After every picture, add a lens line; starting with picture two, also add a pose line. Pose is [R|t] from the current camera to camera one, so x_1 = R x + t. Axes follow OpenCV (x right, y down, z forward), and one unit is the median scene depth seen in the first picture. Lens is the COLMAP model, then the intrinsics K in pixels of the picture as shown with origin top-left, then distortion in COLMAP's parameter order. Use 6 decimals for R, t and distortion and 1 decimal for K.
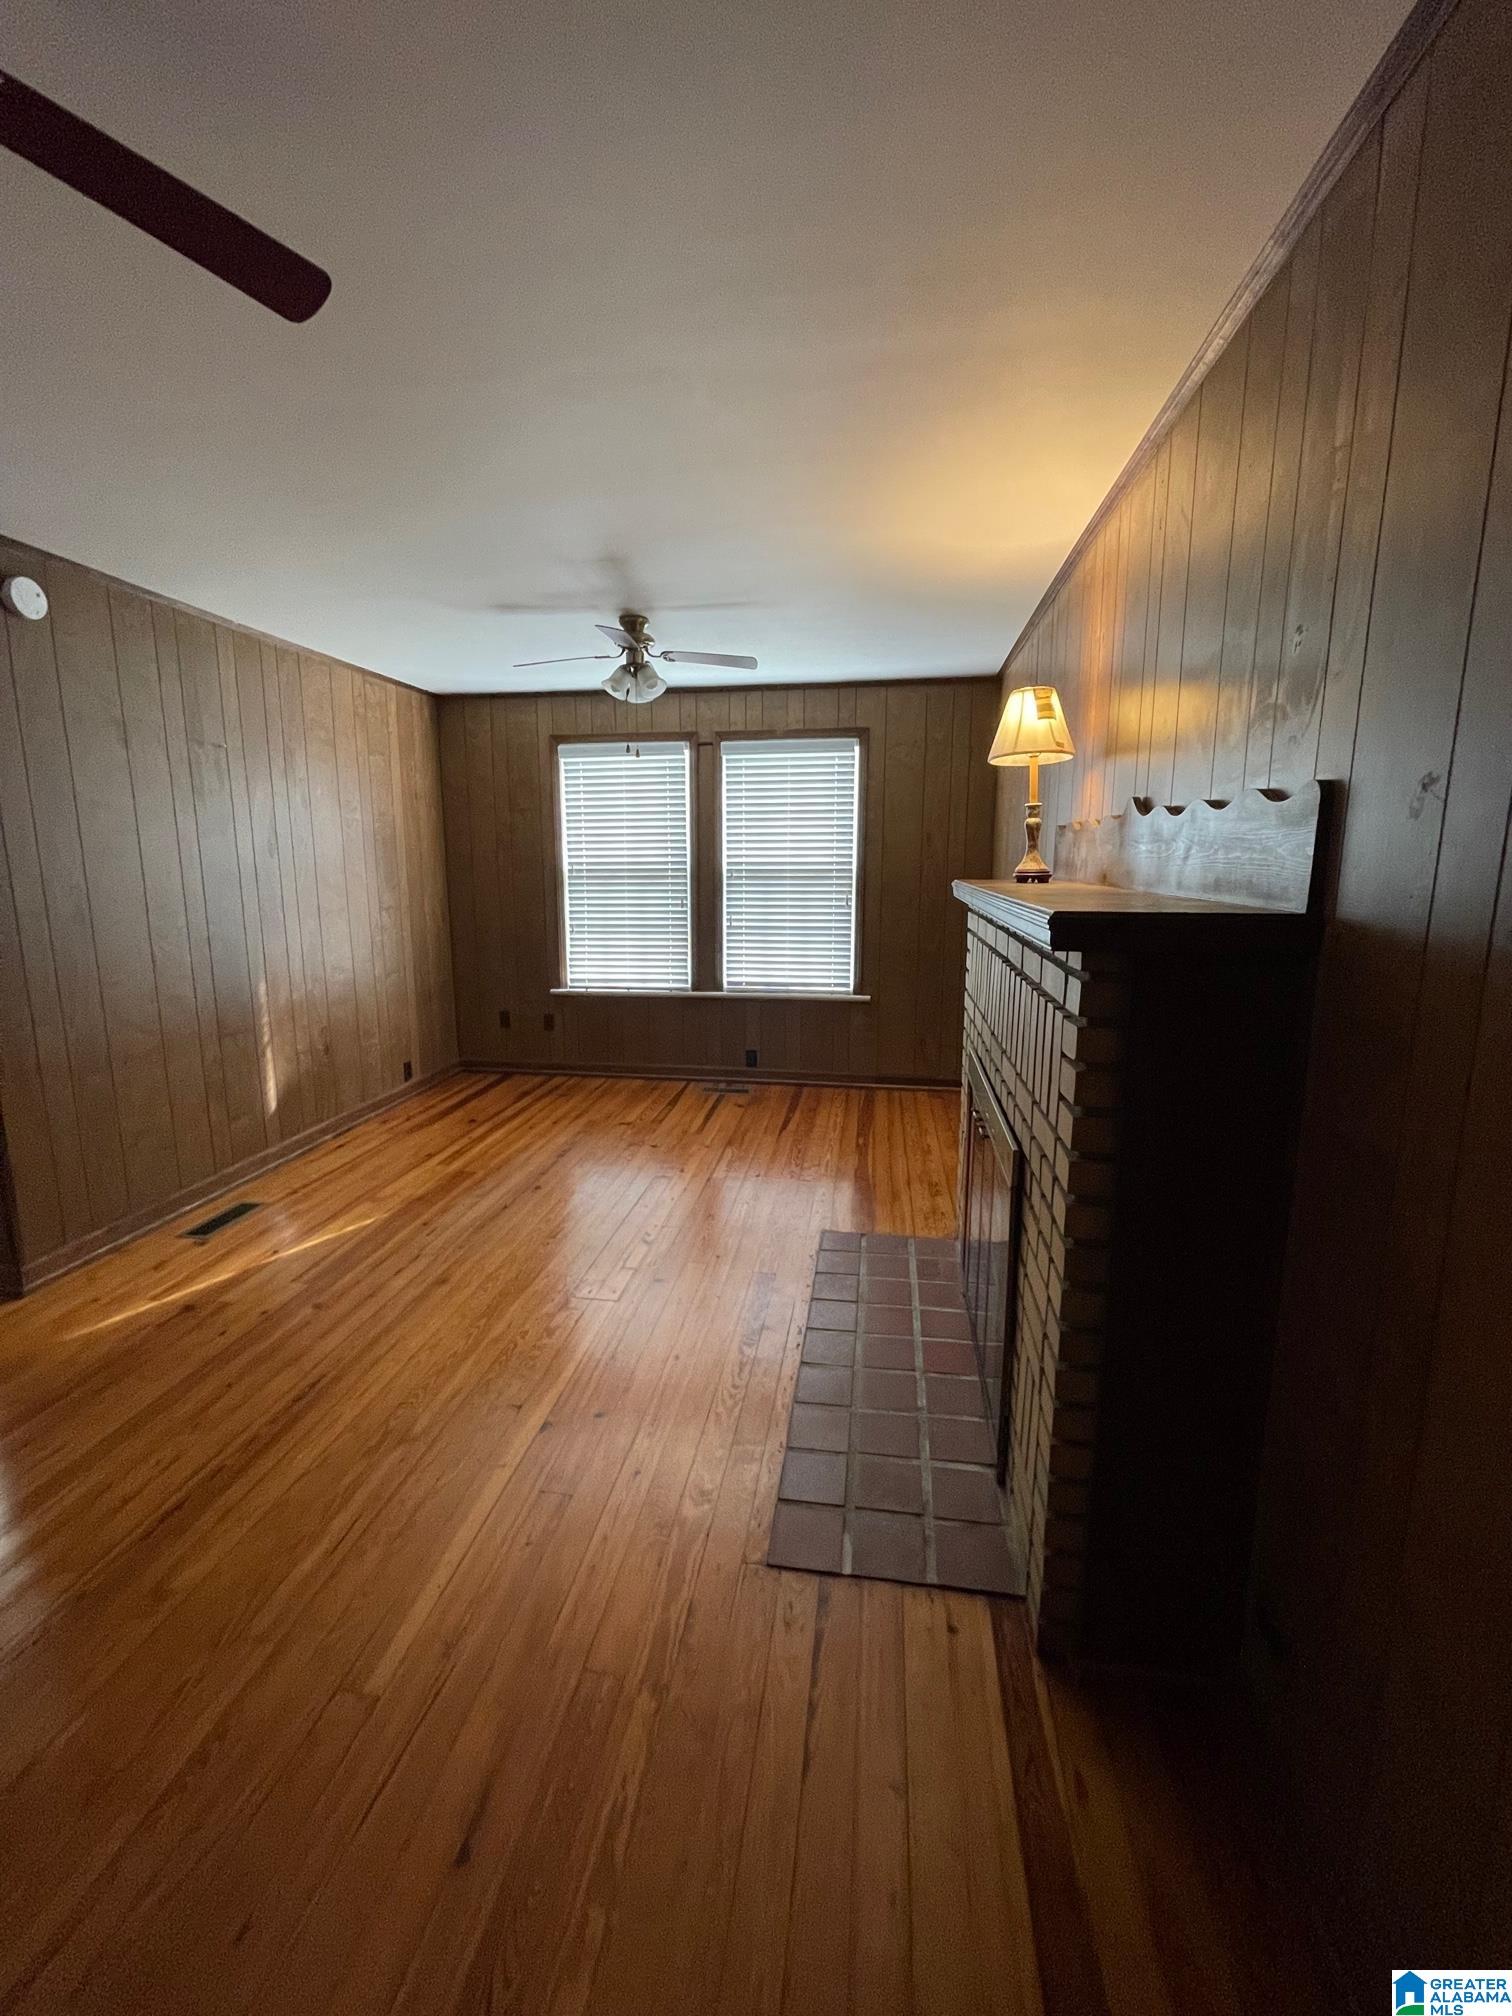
lens RADIAL K [[813.9, 0, 750.4], [0, 813.9, 988.7], [0, 0, 1]] dist [0.001903, 0.000909]
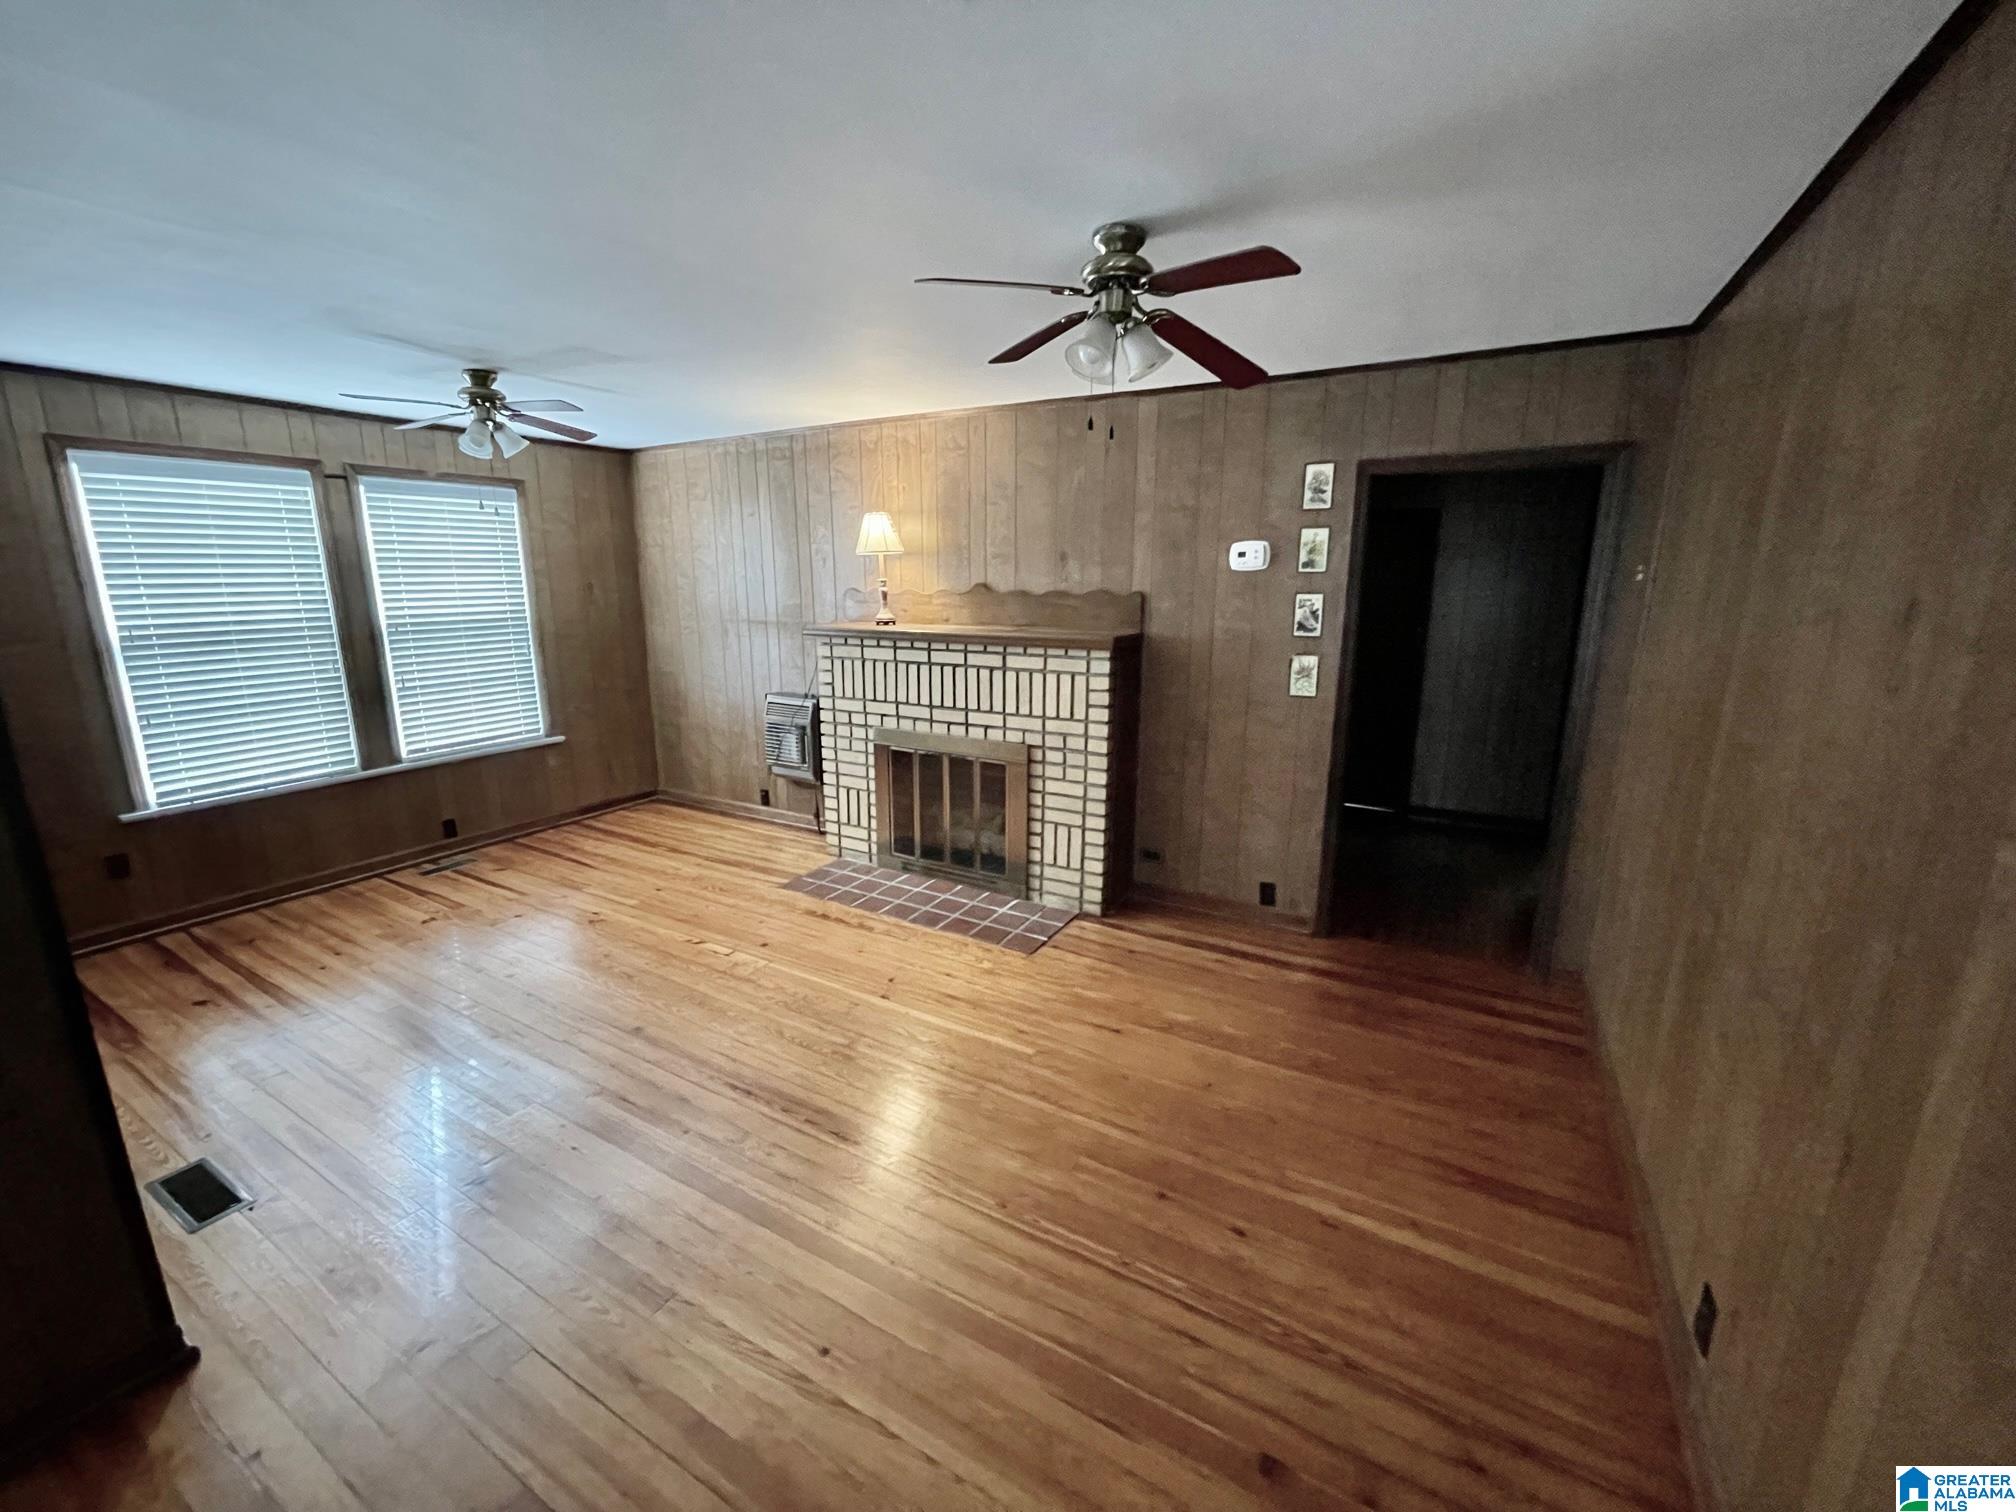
lens RADIAL K [[813.9, 0, 983.4], [0, 813.9, 754.7], [0, 0, 1]] dist [0.001903, 0.000909]
pose [[0.378466, -0.200922, 0.903545, -0.688932], [0.150144, 0.976554, 0.154267, -0.055761], [-0.913356, 0.077277, 0.399760, 0.083770]]
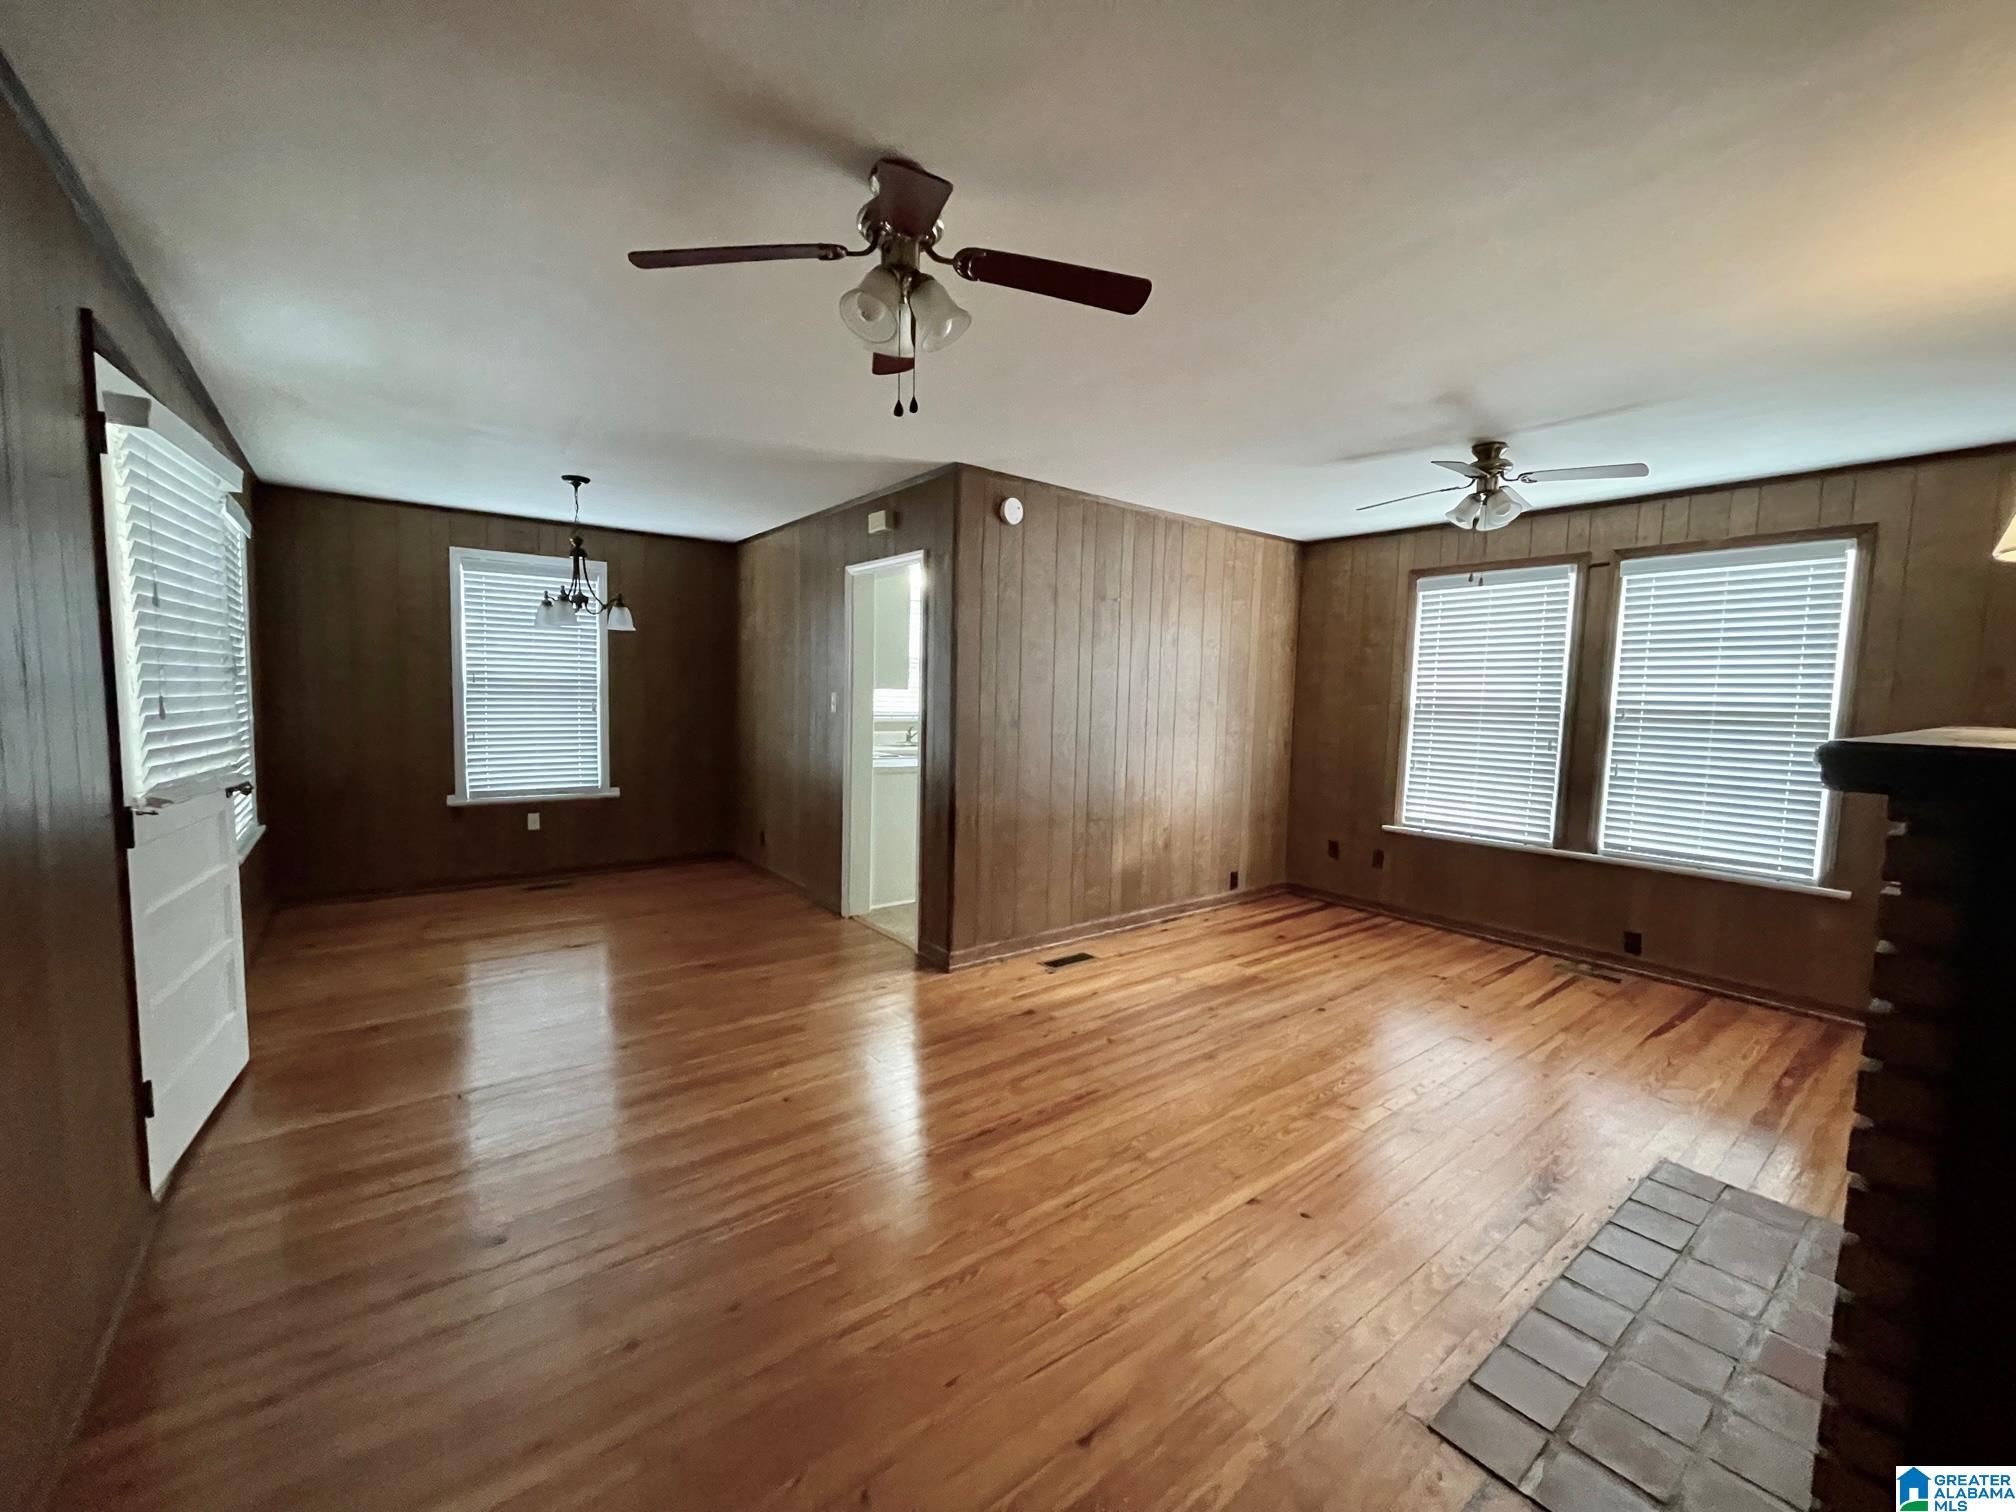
lens RADIAL K [[813.9, 0, 1000.2], [0, 813.9, 754.4], [0, 0, 1]] dist [0.001903, 0.000909]
pose [[0.730579, 0.072629, -0.678955, 0.091268], [-0.131827, 0.990623, -0.035881, 0.014617], [0.669982, 0.115719, 0.733303, -0.041125]]
